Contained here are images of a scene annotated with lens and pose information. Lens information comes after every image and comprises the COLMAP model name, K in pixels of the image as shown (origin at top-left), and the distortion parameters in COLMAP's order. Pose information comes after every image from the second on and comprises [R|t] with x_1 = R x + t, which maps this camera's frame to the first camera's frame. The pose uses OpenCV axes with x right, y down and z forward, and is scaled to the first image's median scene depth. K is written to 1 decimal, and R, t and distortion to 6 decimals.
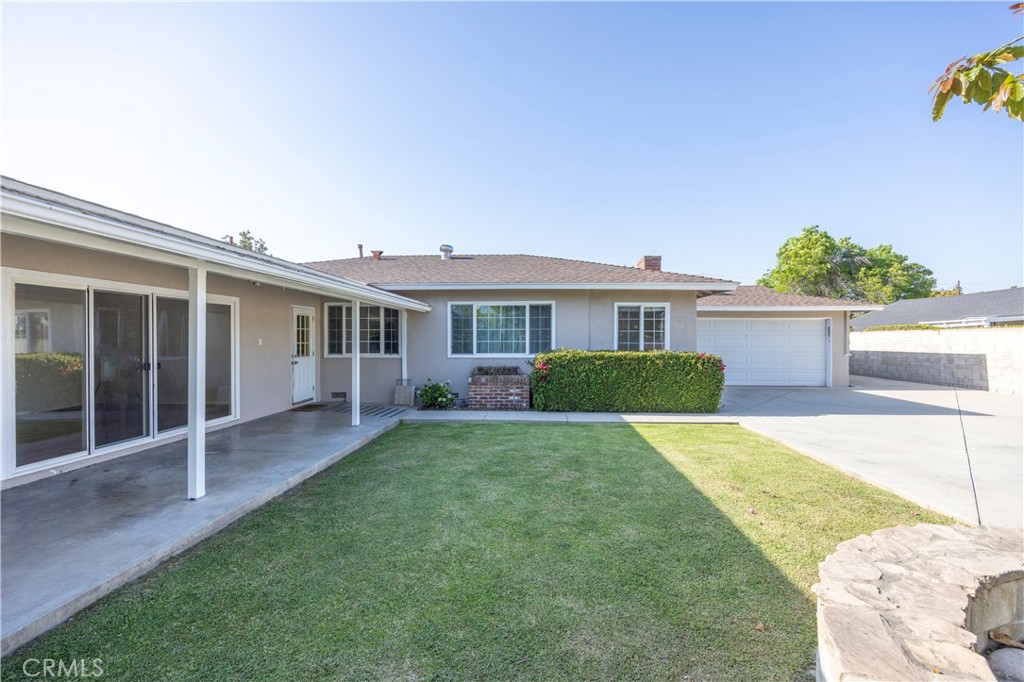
lens RADIAL K [[403.8, 0, 513.5], [0, 403.8, 341.1], [0, 0, 1]] dist [-0.007378, 0.000625]
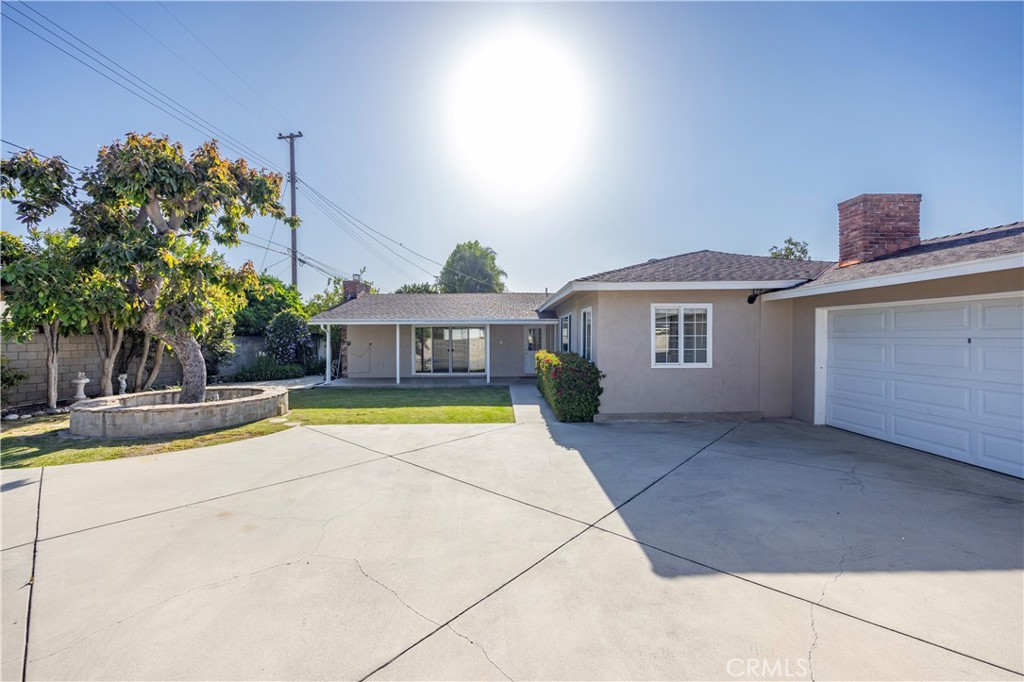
lens RADIAL K [[403.8, 0, 511.0], [0, 403.8, 350.3], [0, 0, 1]] dist [-0.007378, 0.000625]
pose [[0.078432, 0.030584, -0.996450, 1.251530], [0.000207, 0.999529, 0.030695, -0.020211], [0.996919, -0.002614, 0.078388, 0.529693]]
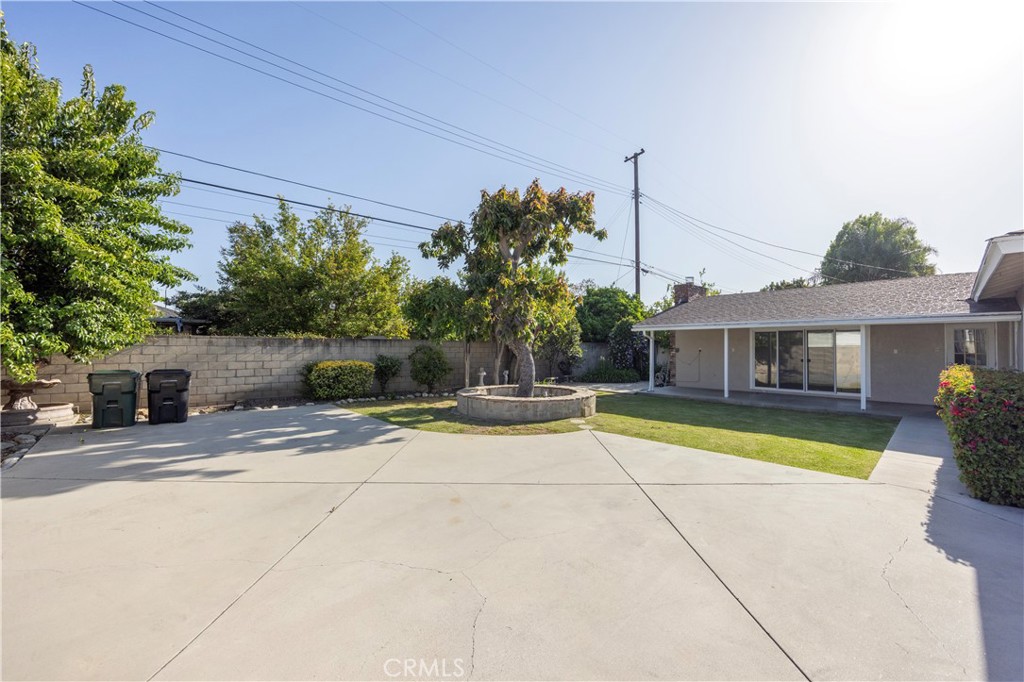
lens RADIAL K [[403.8, 0, 515.0], [0, 403.8, 344.4], [0, 0, 1]] dist [-0.007378, 0.000625]
pose [[-0.691725, -0.000899, -0.722160, 1.141972], [-0.002266, 0.999997, 0.000926, -0.019834], [0.722157, 0.002277, -0.691725, 0.615246]]
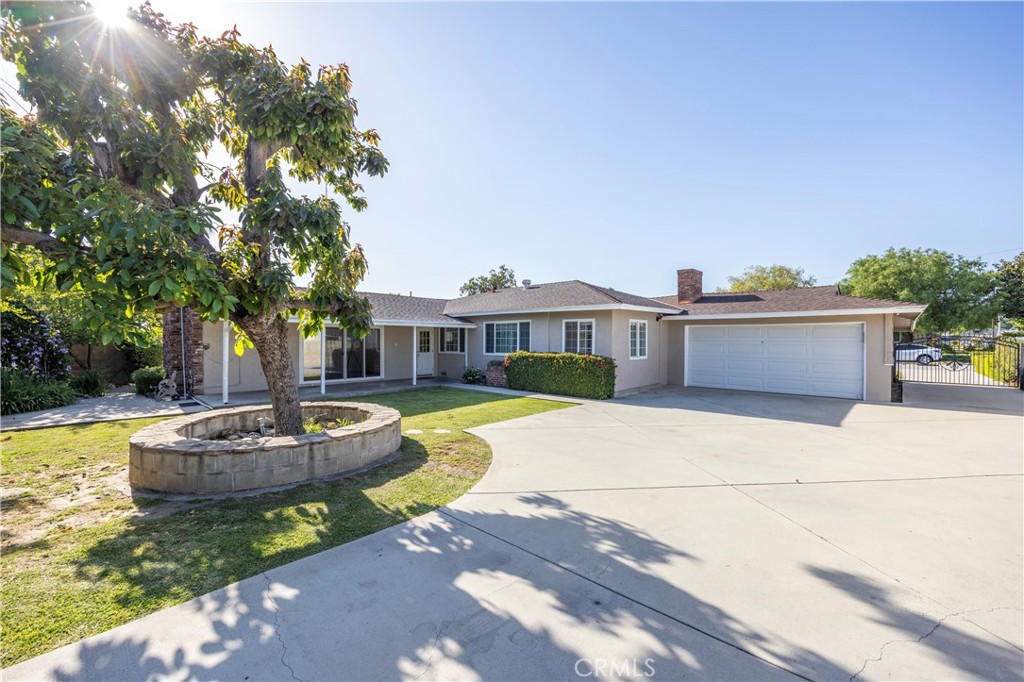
lens RADIAL K [[403.8, 0, 516.5], [0, 403.8, 339.6], [0, 0, 1]] dist [-0.007378, 0.000625]
pose [[0.761787, 0.000921, -0.647827, 1.049876], [-0.003528, 0.999990, -0.002727, -0.019093], [0.647818, 0.004363, 0.761782, -0.206130]]
